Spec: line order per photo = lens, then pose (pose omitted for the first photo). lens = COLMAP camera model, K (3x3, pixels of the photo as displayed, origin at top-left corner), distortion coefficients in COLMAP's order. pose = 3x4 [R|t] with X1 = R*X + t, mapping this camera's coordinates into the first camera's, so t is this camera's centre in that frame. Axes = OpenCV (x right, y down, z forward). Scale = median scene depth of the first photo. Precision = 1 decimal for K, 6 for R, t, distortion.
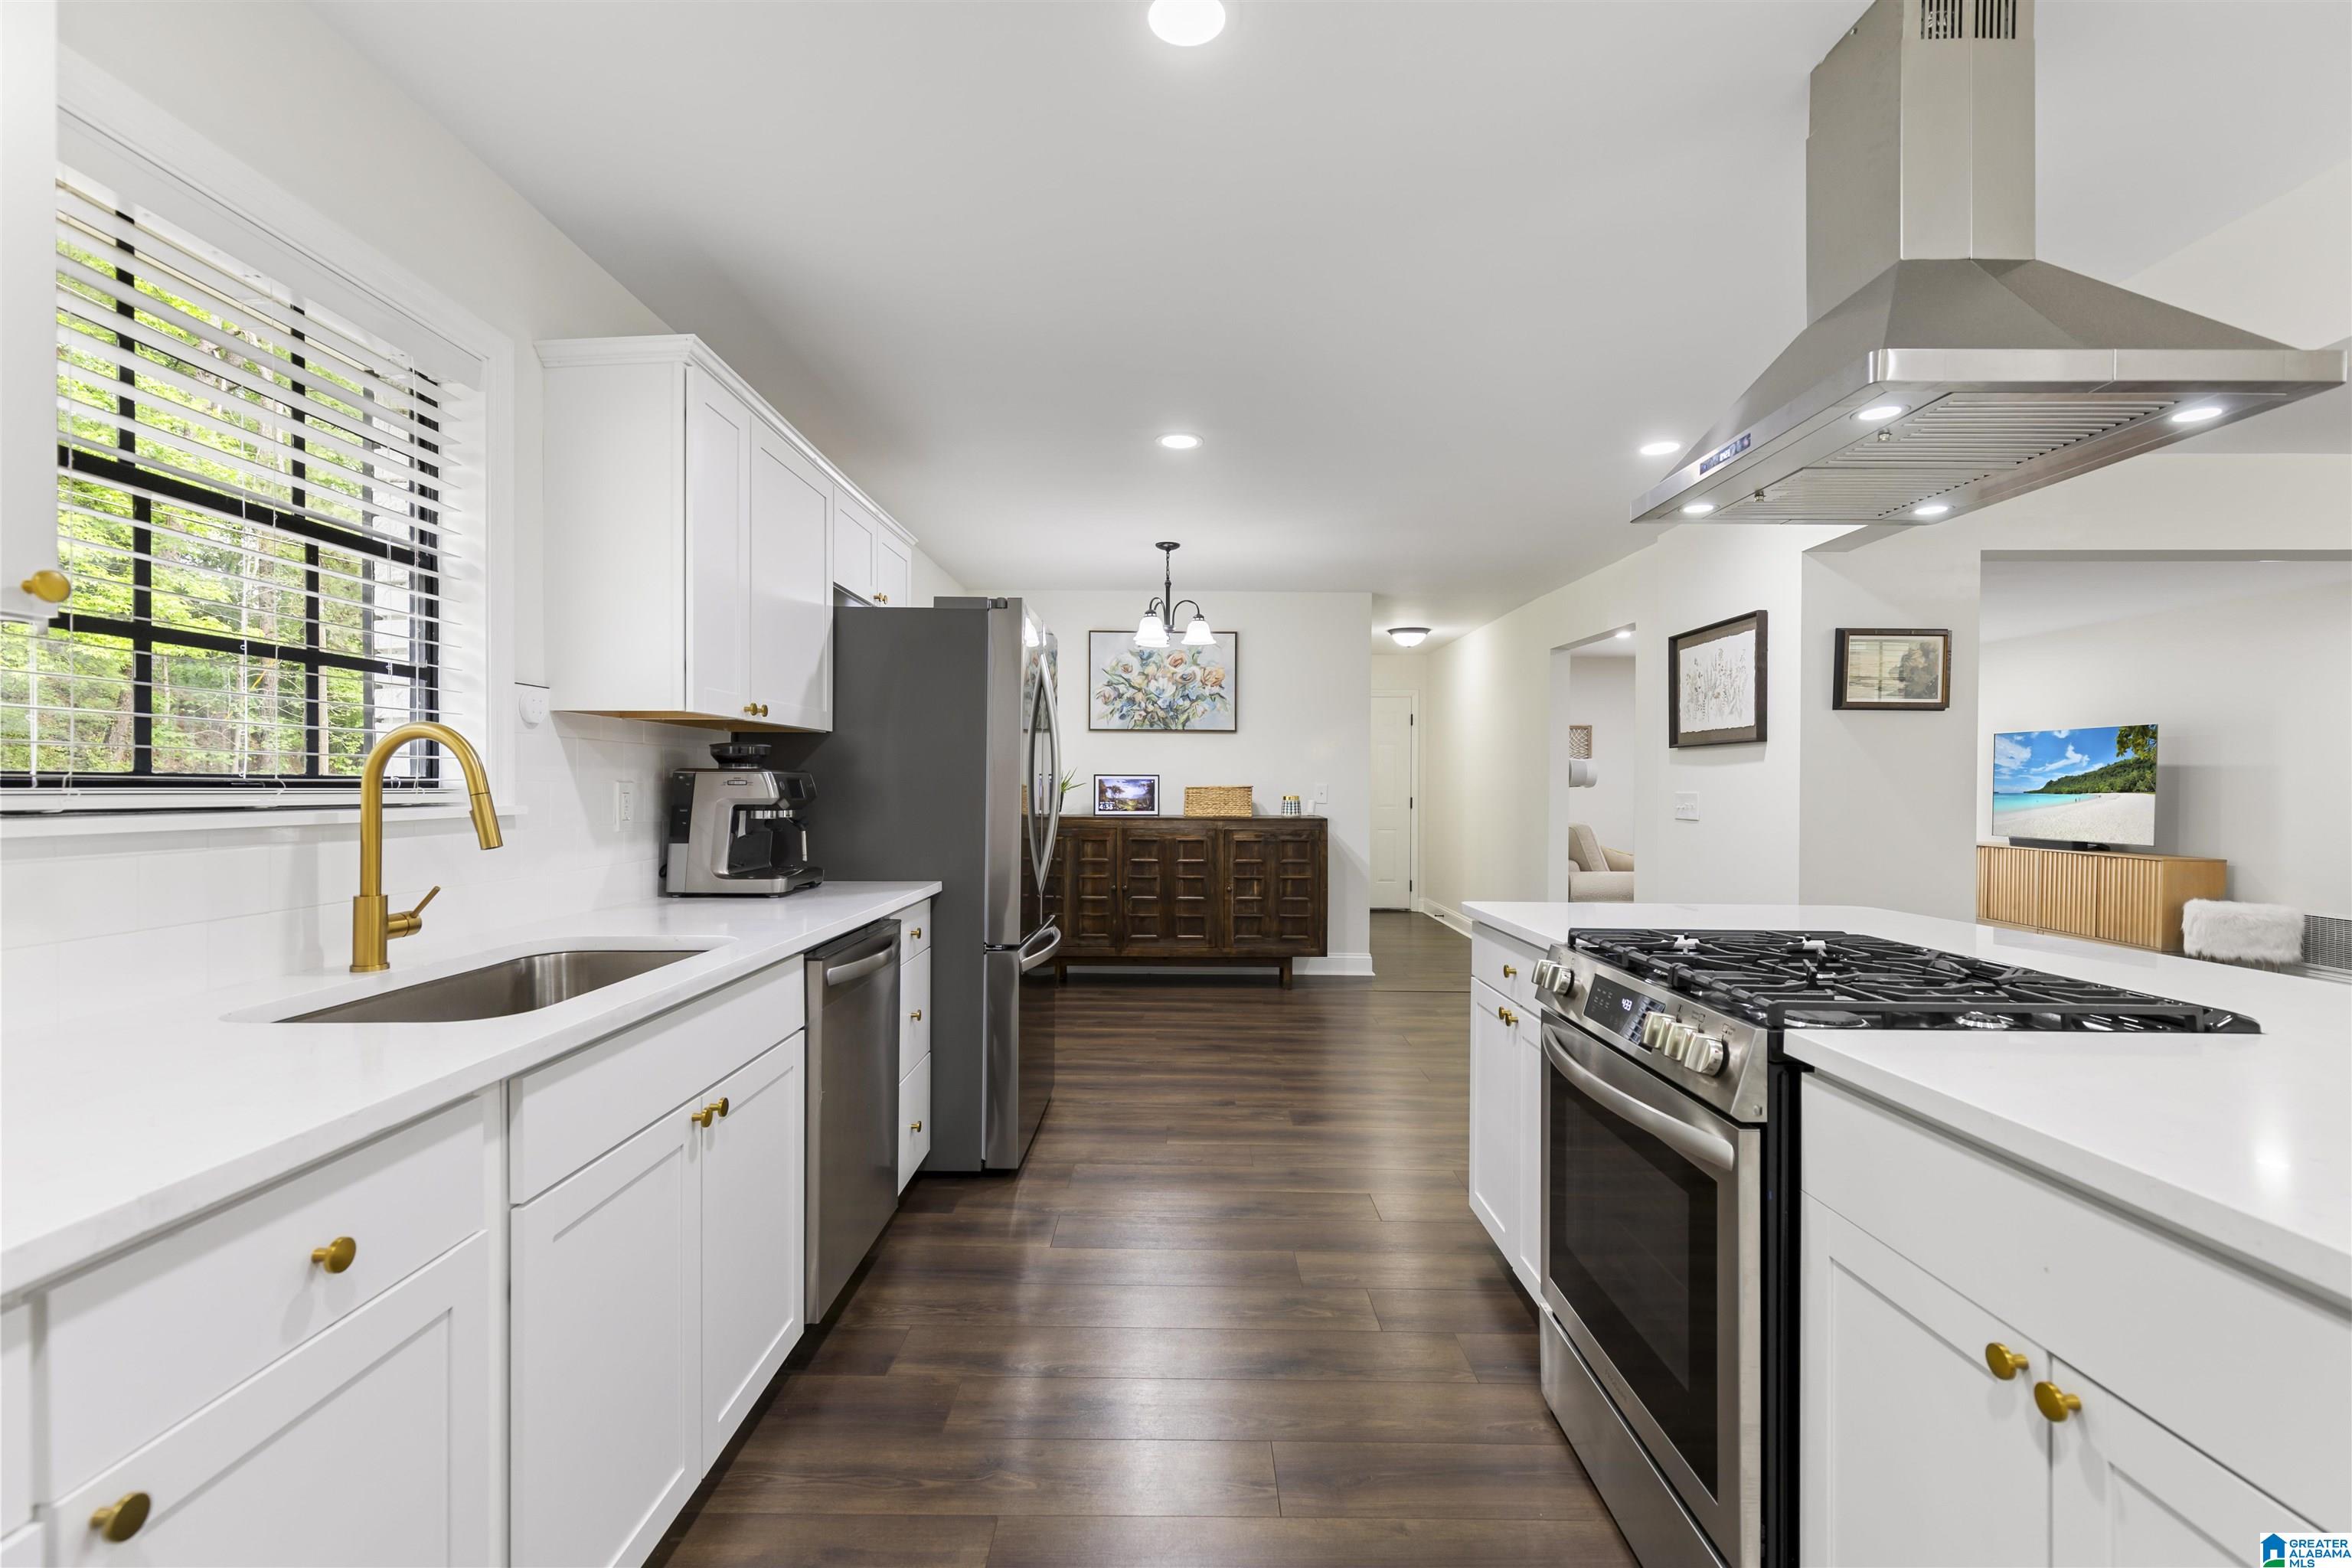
lens RADIAL K [[1061.1, 0, 1181.0], [0, 1061.1, 788.0], [0, 0, 1]] dist [0.031765, -0.000176]
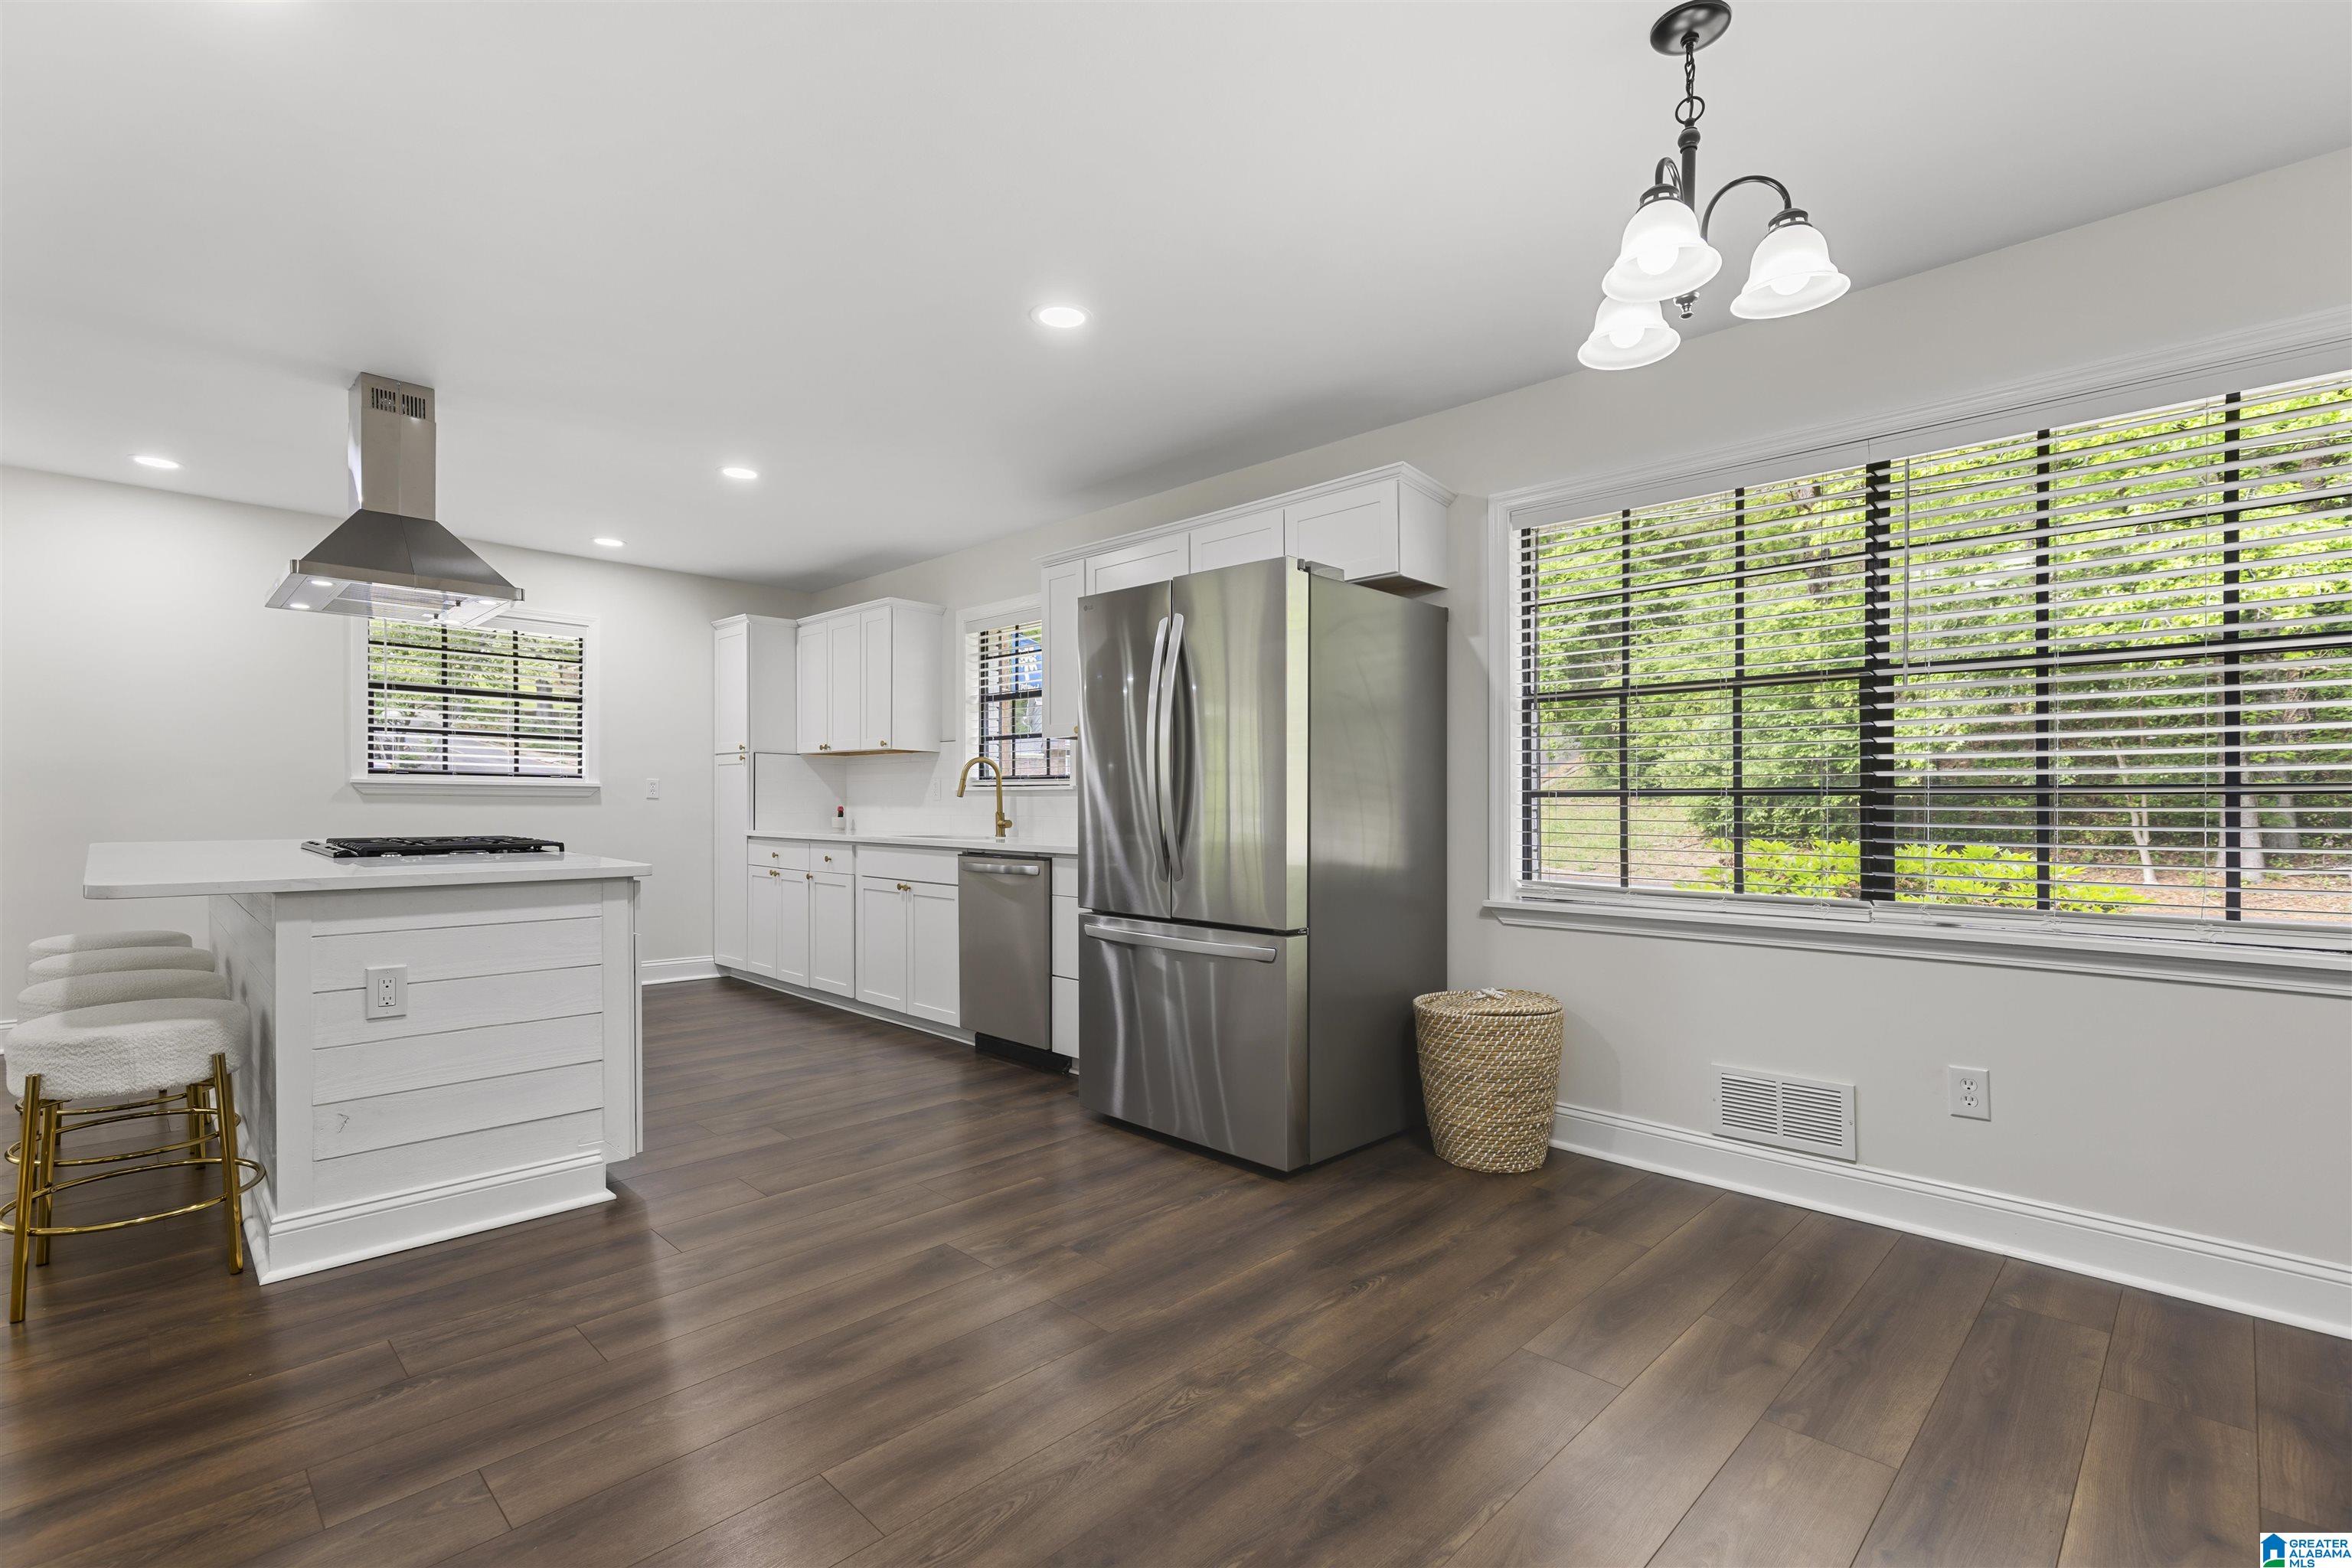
lens RADIAL K [[1056.6, 0, 1174.6], [0, 1056.6, 812.7], [0, 0, 1]] dist [-0.000896, -0.000184]
pose [[-0.701352, -0.006515, -0.712785, 0.645443], [-0.013207, 0.999905, 0.003855, 0.048084], [0.712693, 0.012118, -0.701372, 2.089262]]
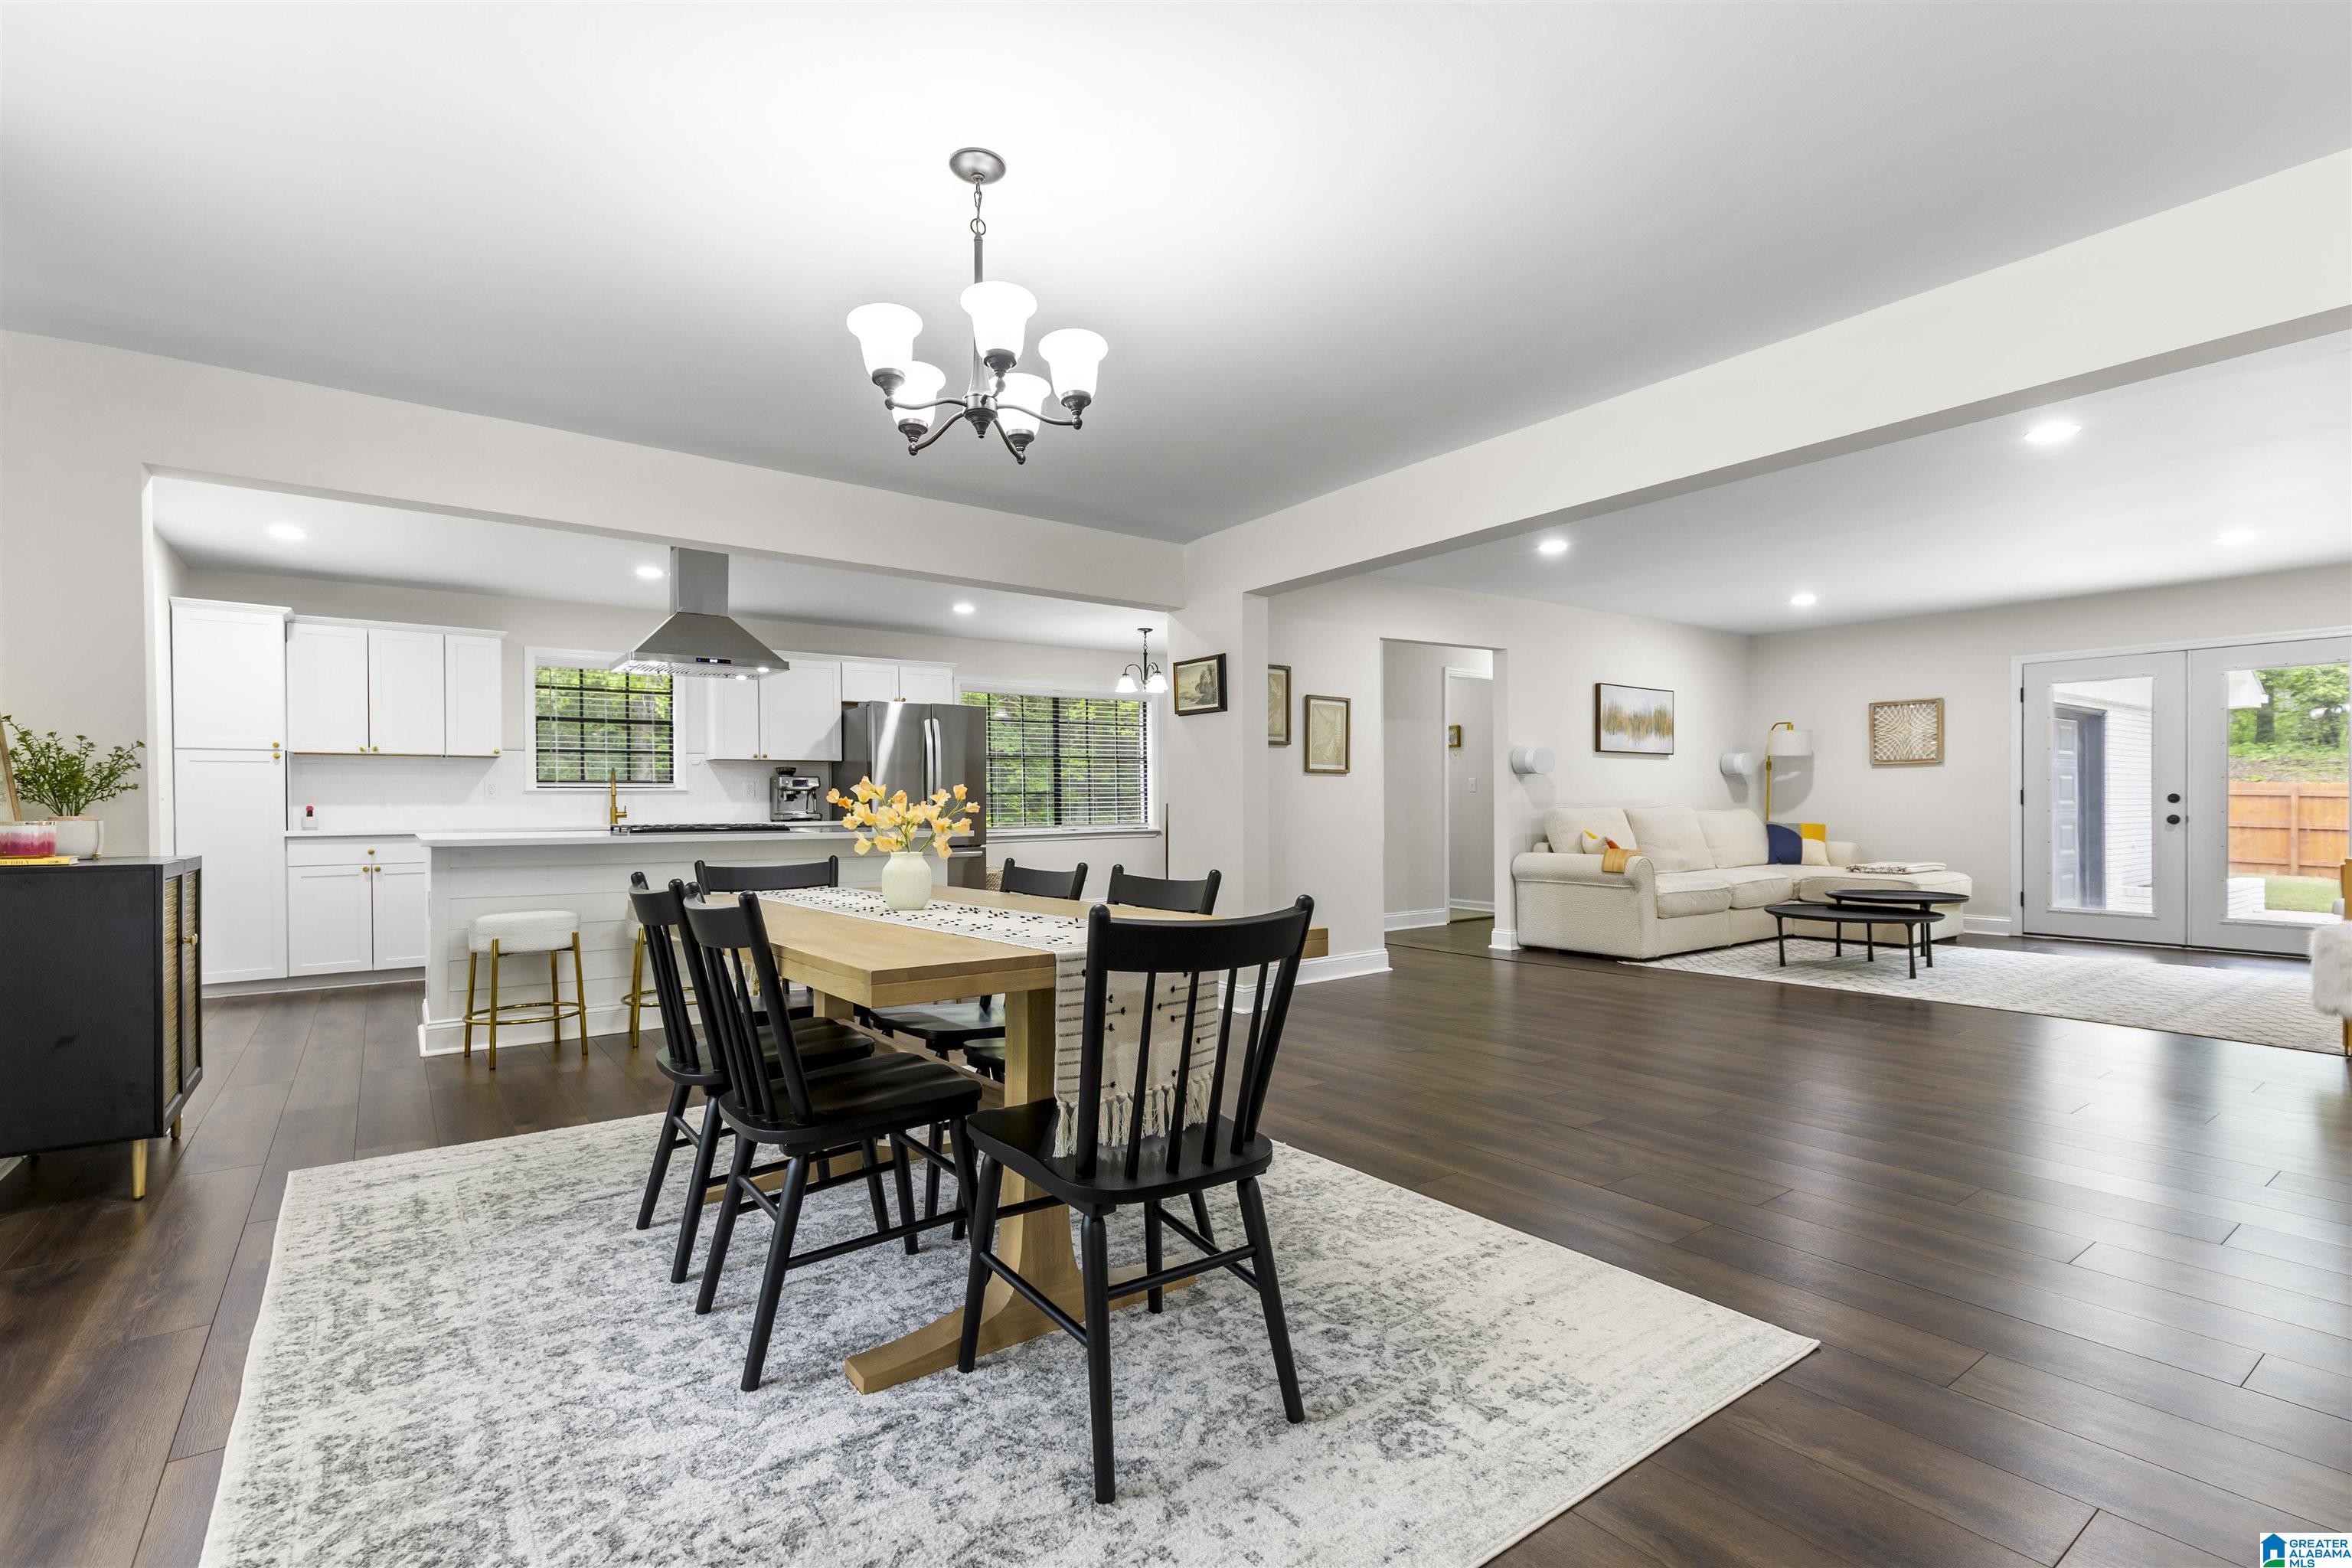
lens RADIAL K [[1056.6, 0, 1174.6], [0, 1056.6, 812.7], [0, 0, 1]] dist [-0.000896, -0.000184]
pose [[0.585450, -0.000090, -0.810709, 2.423100], [0.007683, 0.999956, 0.005438, 0.069789], [0.810672, -0.009412, 0.585425, 0.200170]]
